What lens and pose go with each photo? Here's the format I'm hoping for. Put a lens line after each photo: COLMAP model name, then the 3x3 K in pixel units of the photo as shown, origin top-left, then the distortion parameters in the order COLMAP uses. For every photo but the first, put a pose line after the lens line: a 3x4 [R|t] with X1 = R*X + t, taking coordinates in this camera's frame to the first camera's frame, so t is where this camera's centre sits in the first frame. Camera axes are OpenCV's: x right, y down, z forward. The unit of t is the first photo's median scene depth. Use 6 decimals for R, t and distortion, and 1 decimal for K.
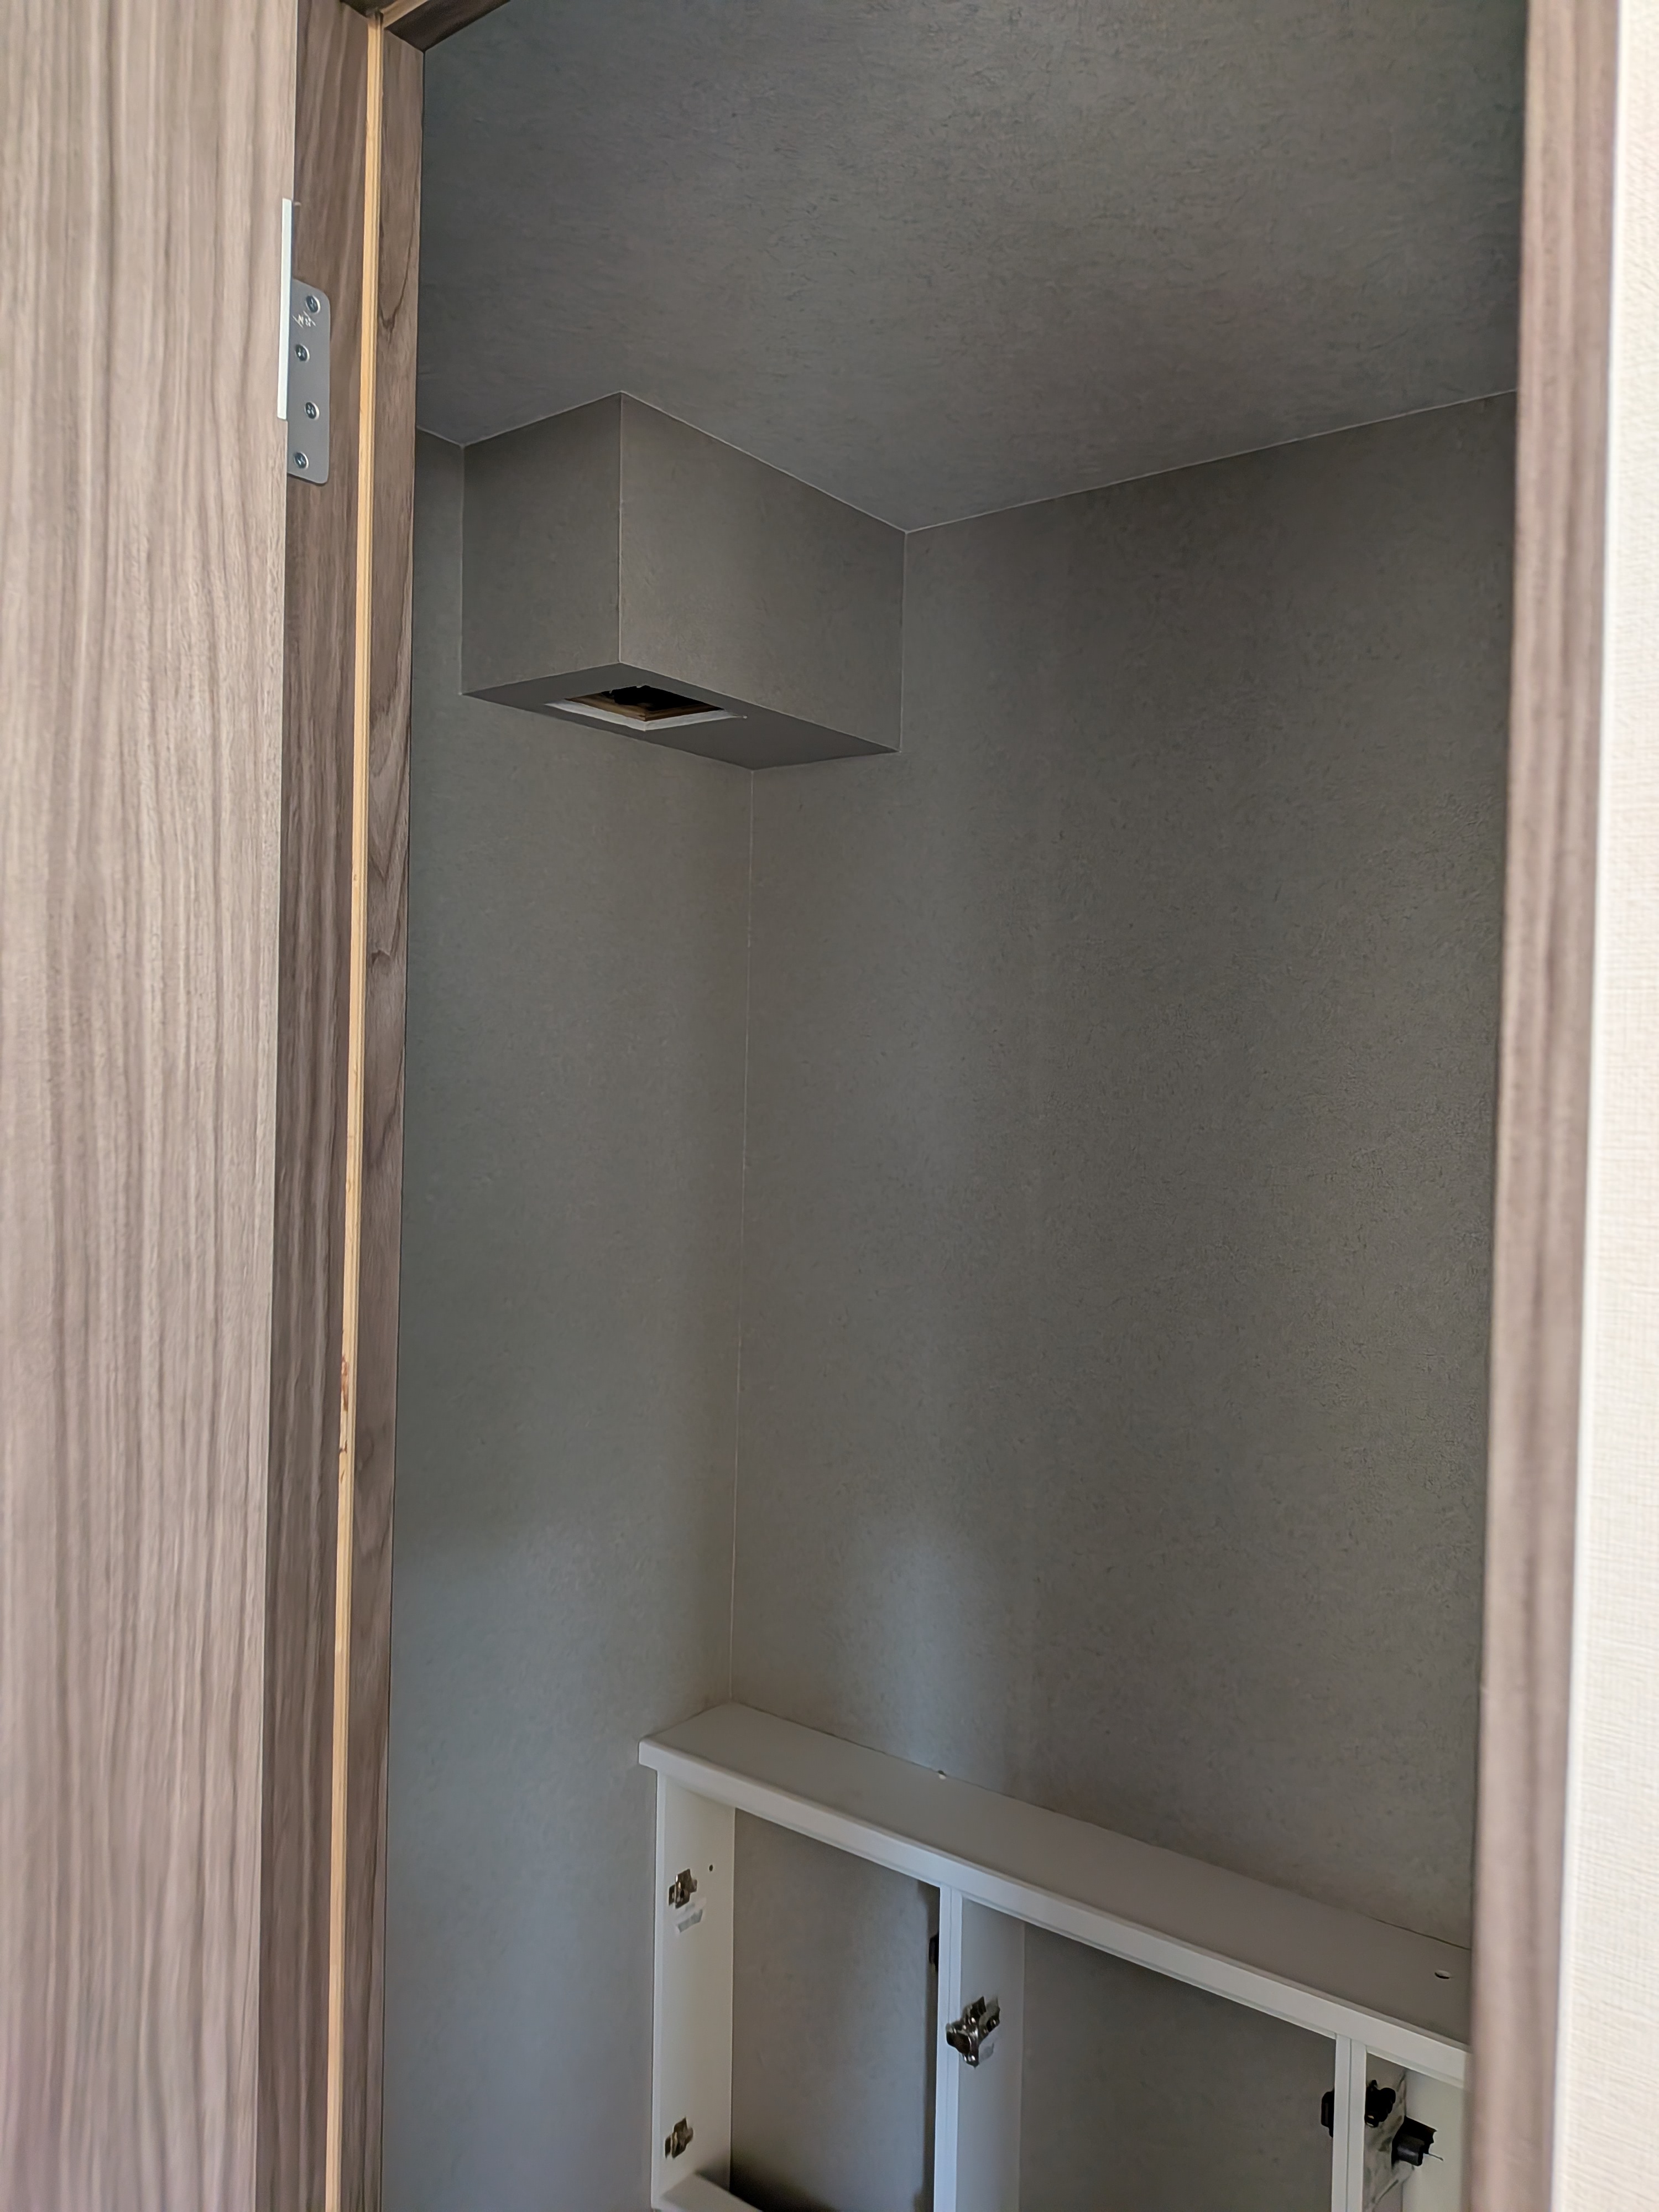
lens RADIAL K [[1587.4, 0, 767.6], [0, 1587.4, 1114.1], [0, 0, 1]] dist [0.025489, -0.033994]
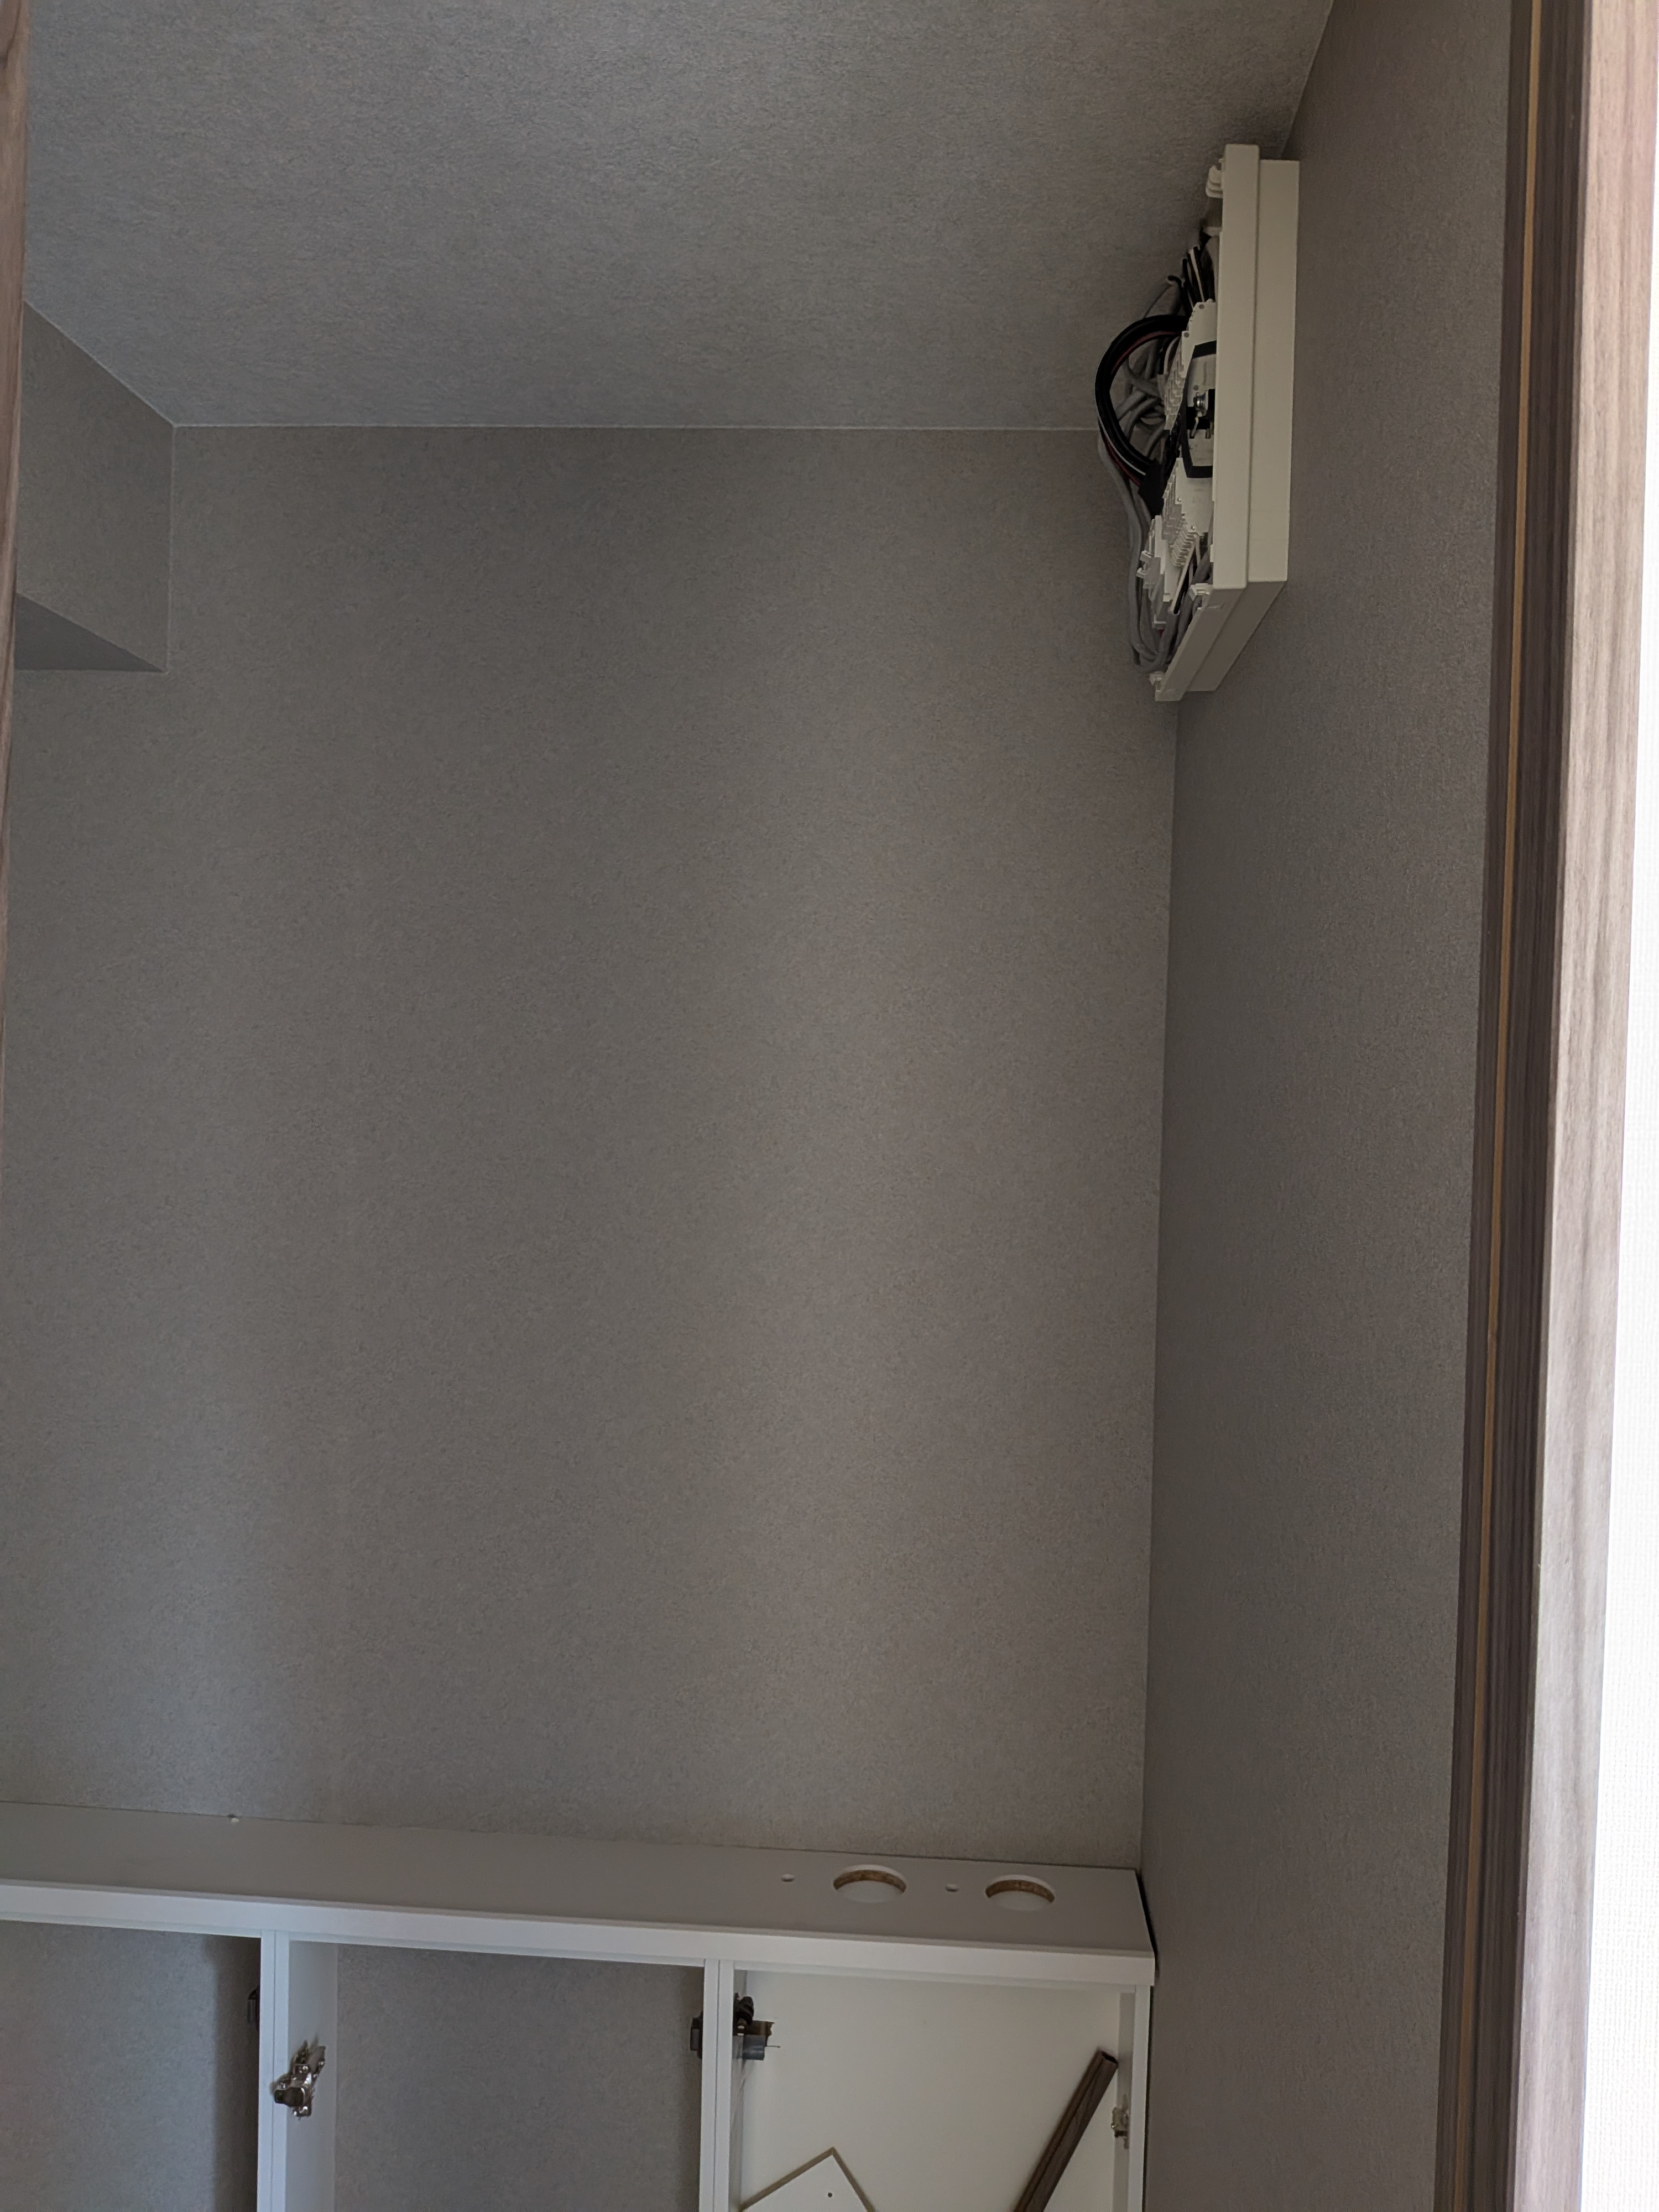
lens RADIAL K [[1635.7, 0, 801.9], [0, 1635.7, 1110.6], [0, 0, 1]] dist [0.039130, -0.060146]
pose [[0.829062, -0.006398, 0.559119, -0.752707], [-0.003155, 0.999865, 0.016120, -0.012716], [-0.559147, -0.015128, 0.828930, 0.268289]]
